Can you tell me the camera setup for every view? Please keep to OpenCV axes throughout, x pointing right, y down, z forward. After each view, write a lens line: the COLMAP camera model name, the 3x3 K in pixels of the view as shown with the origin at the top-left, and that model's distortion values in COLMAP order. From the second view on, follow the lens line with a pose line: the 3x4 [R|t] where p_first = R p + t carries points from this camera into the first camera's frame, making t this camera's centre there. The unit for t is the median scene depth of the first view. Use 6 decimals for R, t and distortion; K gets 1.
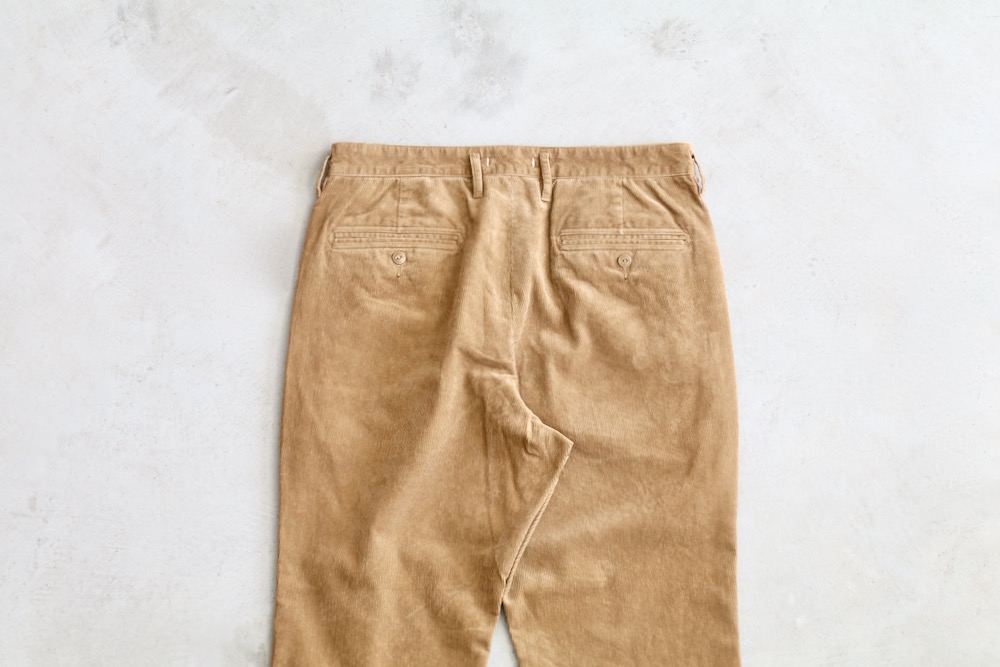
lens RADIAL K [[2727.4, 0, 500.6], [0, 2727.4, 295.4], [0, 0, 1]] dist [0.218874, 0.000000]
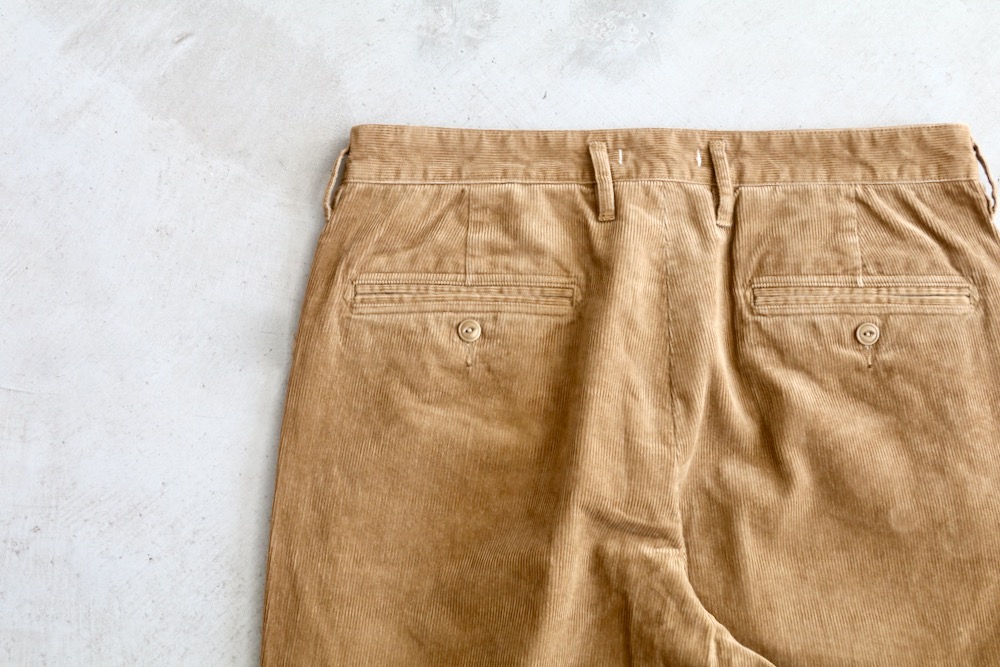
lens RADIAL K [[1309.3, 0, 494.3], [0, 1309.3, 333.9], [0, 0, 1]] dist [-0.055663, 0.000000]
pose [[0.999988, -0.004685, 0.001488, -0.032661], [0.004507, 0.994675, 0.102965, -0.041176], [-0.001962, -0.102957, 0.994684, 0.735311]]
